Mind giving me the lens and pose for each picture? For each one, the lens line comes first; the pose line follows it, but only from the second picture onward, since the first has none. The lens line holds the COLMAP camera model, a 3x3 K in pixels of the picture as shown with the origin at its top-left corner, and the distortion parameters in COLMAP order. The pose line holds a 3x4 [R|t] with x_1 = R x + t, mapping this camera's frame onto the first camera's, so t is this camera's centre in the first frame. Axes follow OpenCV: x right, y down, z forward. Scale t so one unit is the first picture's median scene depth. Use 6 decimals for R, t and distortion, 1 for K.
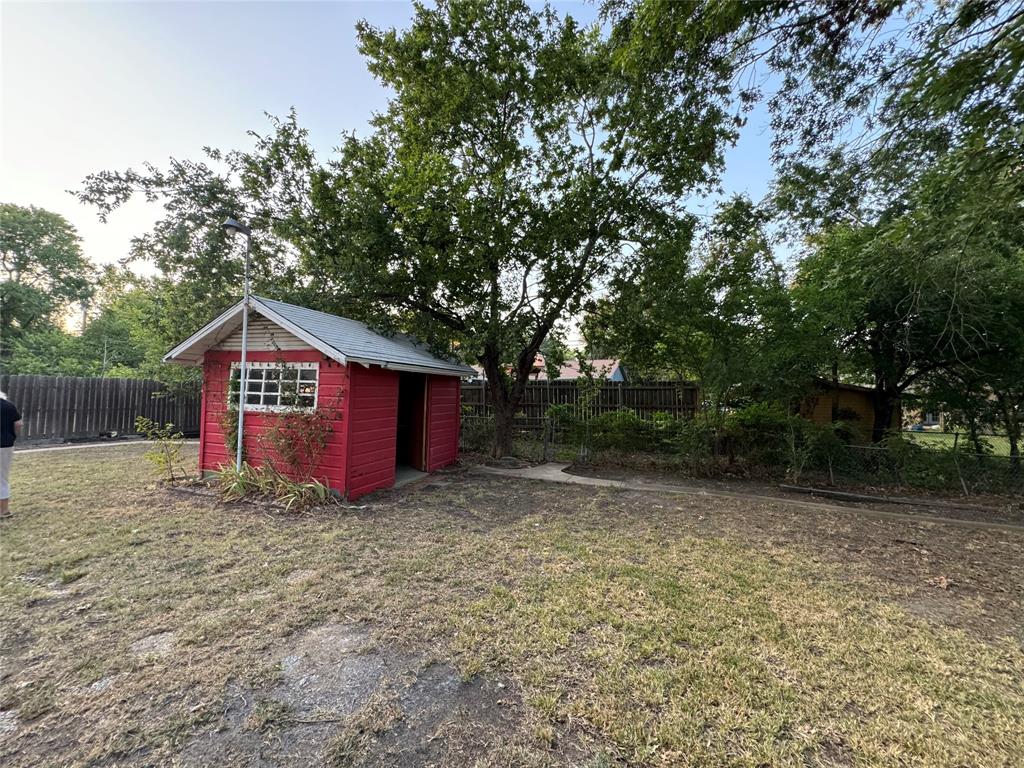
lens RADIAL K [[410.6, 0, 512.6], [0, 410.6, 381.9], [0, 0, 1]] dist [0.000364, 0.000243]
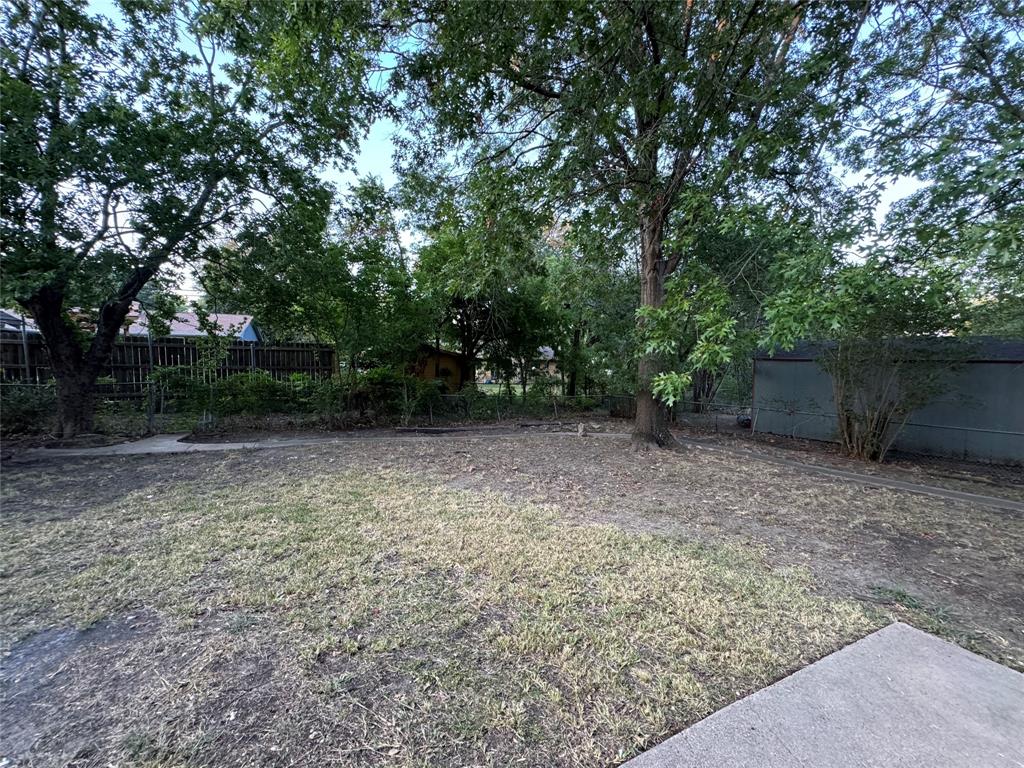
lens RADIAL K [[410.6, 0, 513.4], [0, 410.6, 380.1], [0, 0, 1]] dist [0.000364, 0.000243]
pose [[0.681461, -0.029335, 0.731266, -0.026611], [-0.035820, 0.996662, 0.073362, -0.004255], [-0.730977, -0.076187, 0.678136, -0.103409]]
